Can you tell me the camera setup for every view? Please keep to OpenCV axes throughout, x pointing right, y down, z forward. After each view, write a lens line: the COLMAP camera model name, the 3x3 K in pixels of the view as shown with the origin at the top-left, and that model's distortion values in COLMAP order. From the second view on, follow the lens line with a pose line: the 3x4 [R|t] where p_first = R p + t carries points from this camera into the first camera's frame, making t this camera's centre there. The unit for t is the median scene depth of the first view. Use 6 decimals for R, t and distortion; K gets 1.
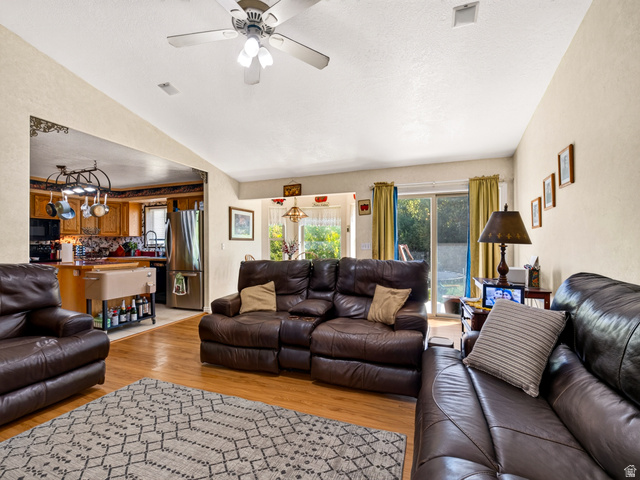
lens RADIAL K [[291.4, 0, 319.6], [0, 291.4, 241.3], [0, 0, 1]] dist [0.001422, -0.001645]
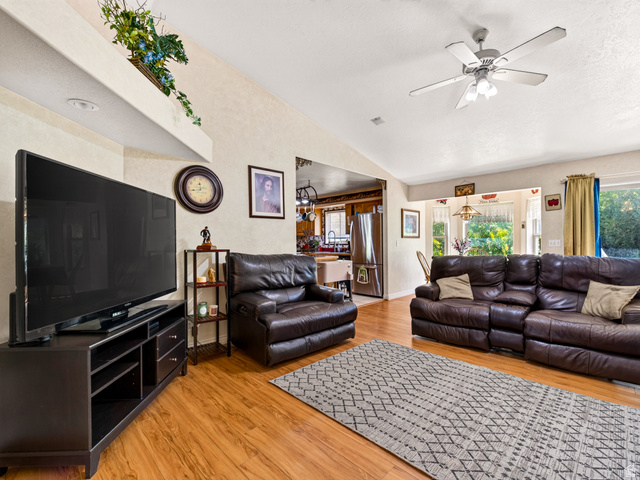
lens RADIAL K [[291.4, 0, 321.5], [0, 291.4, 241.9], [0, 0, 1]] dist [0.001422, -0.001645]
pose [[0.910503, -0.003391, -0.413488, -0.241747], [0.007788, 0.999930, 0.008949, -0.002774], [0.413429, -0.011369, 0.910466, -0.317626]]
